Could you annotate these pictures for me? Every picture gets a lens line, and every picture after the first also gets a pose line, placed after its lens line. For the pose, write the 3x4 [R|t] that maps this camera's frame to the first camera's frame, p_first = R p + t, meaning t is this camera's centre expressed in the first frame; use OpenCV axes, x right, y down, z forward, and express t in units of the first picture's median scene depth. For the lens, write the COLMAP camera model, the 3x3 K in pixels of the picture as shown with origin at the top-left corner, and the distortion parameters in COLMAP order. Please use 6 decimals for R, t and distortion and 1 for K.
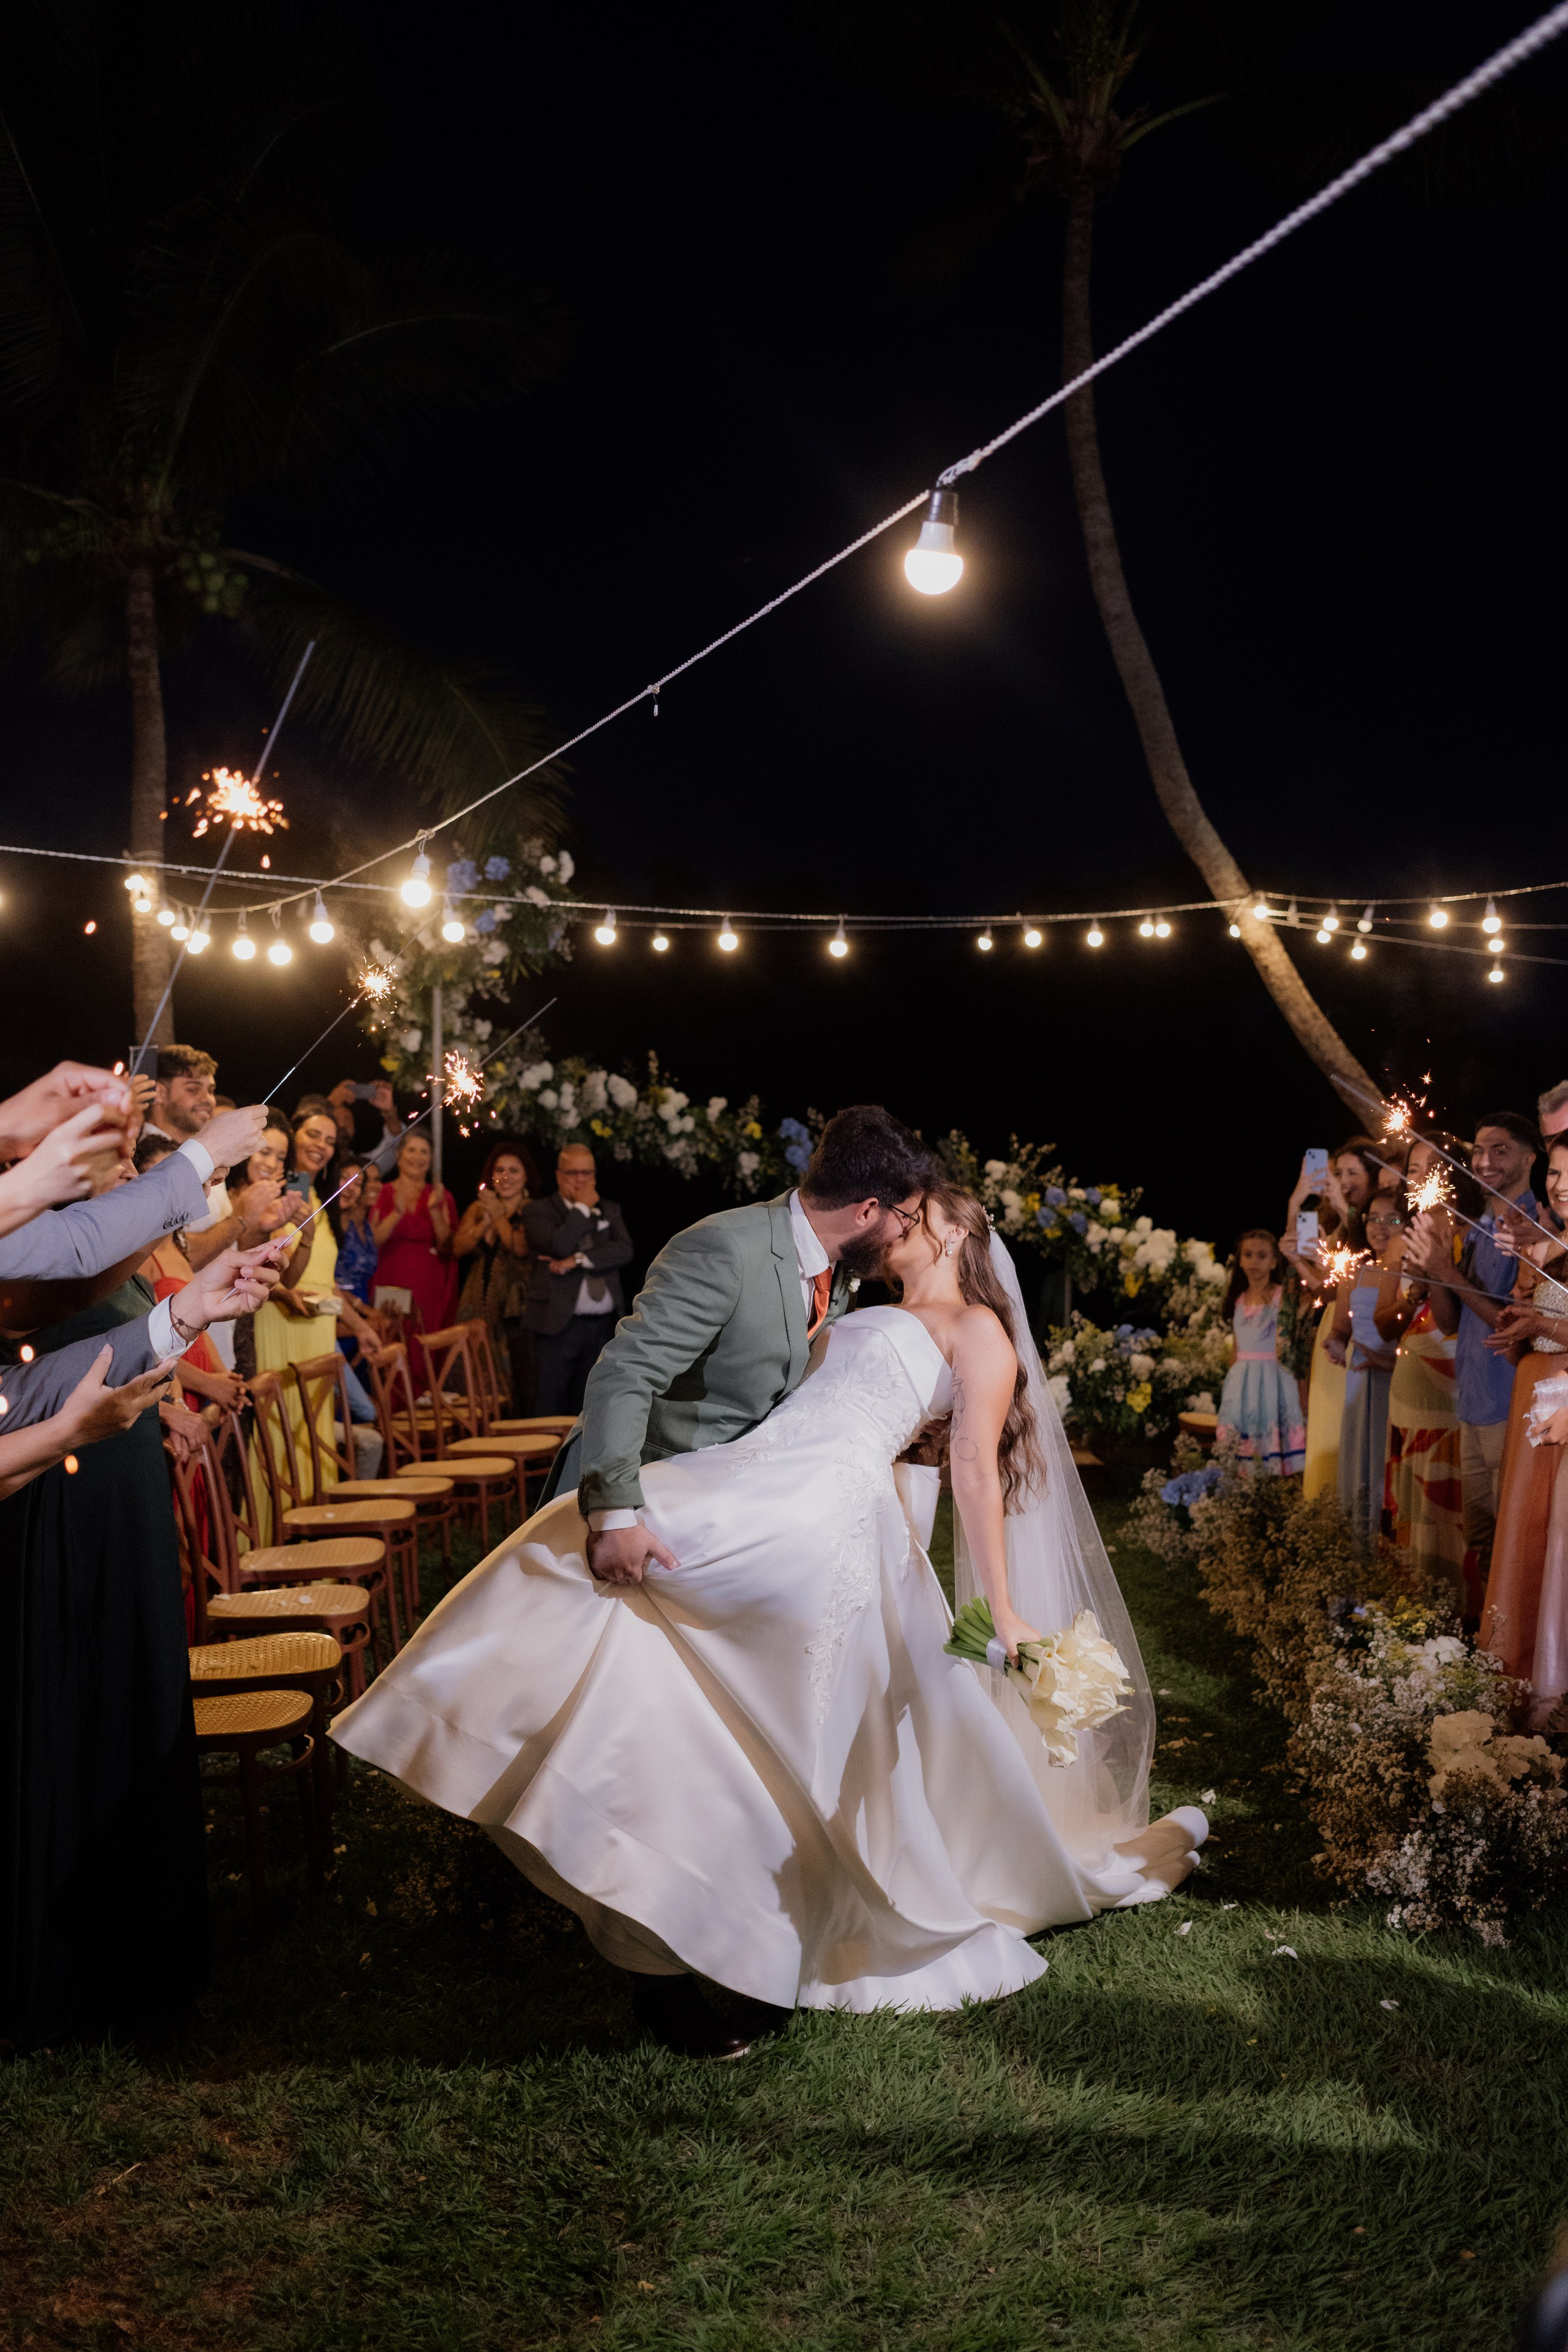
lens RADIAL K [[2532.8, 0, 784.0], [0, 2532.8, 1176.0], [0, 0, 1]] dist [0.113766, -0.036354]
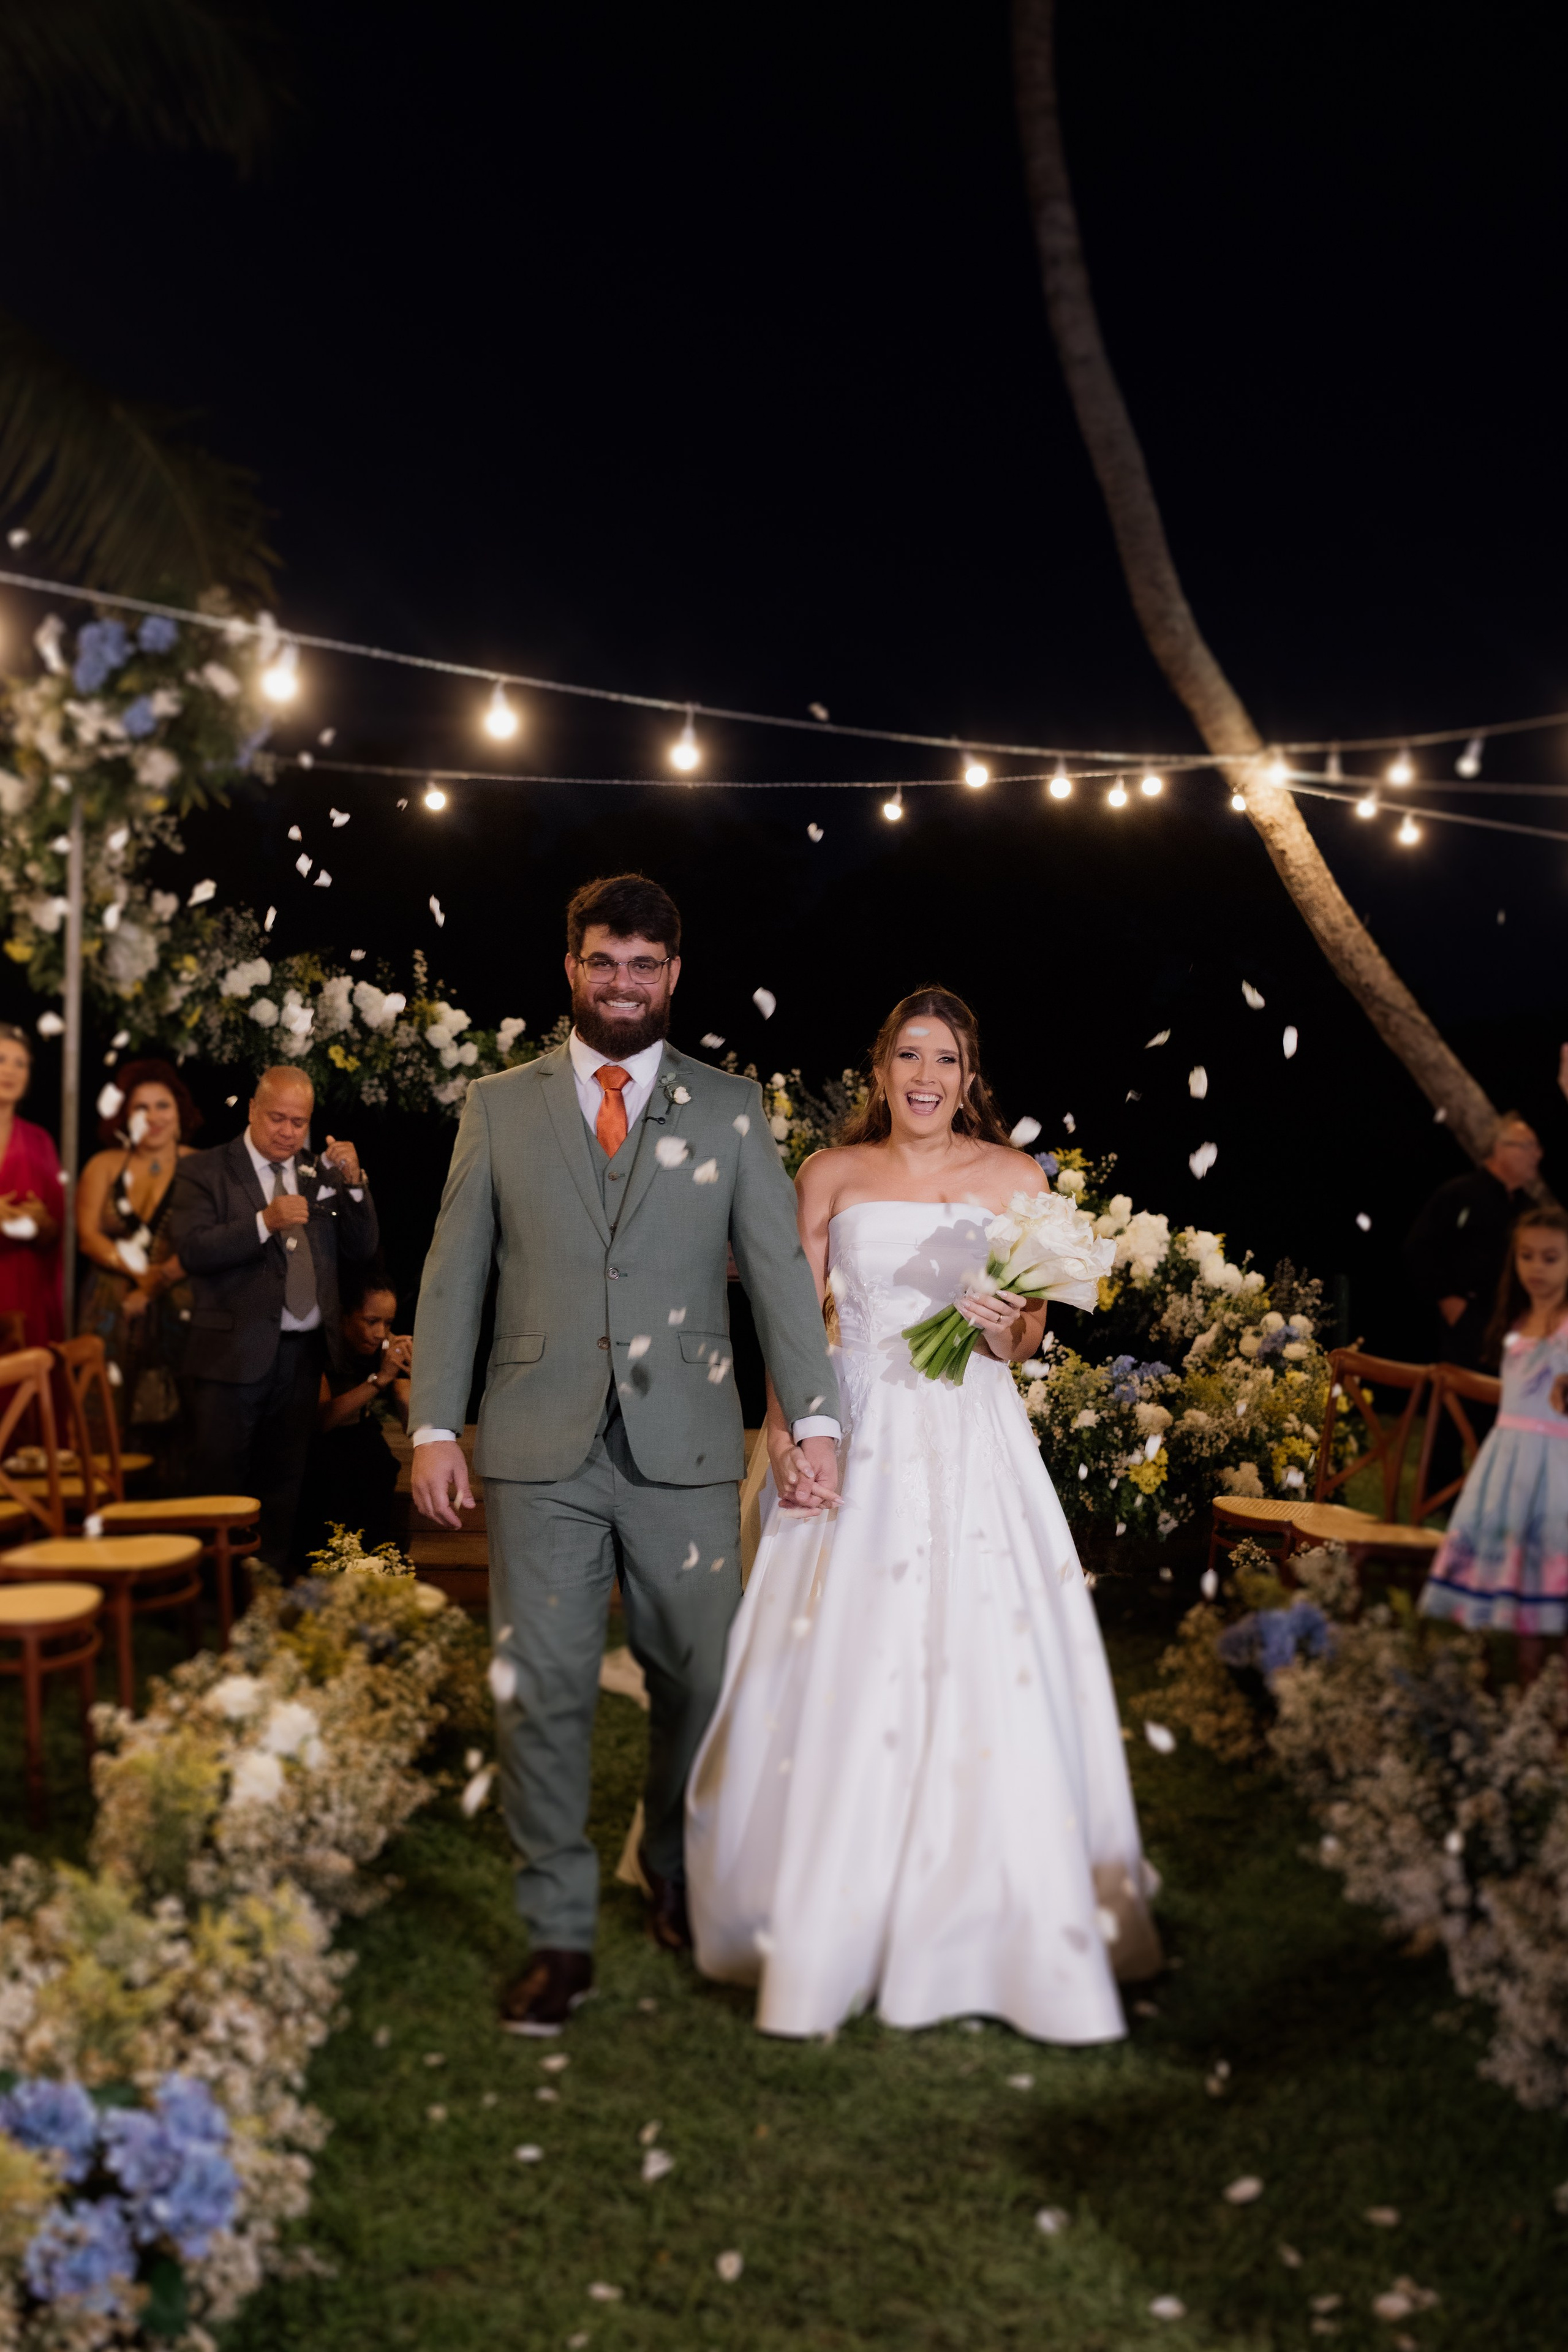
lens RADIAL K [[2834.4, 0, 696.1], [0, 2834.4, 1170.1], [0, 0, 1]] dist [0.035162, 0.020988]
pose [[0.999611, 0.013829, 0.024234, 0.006760], [-0.013881, 0.999902, 0.002003, 0.009805], [-0.024204, -0.002338, 0.999704, 0.237173]]
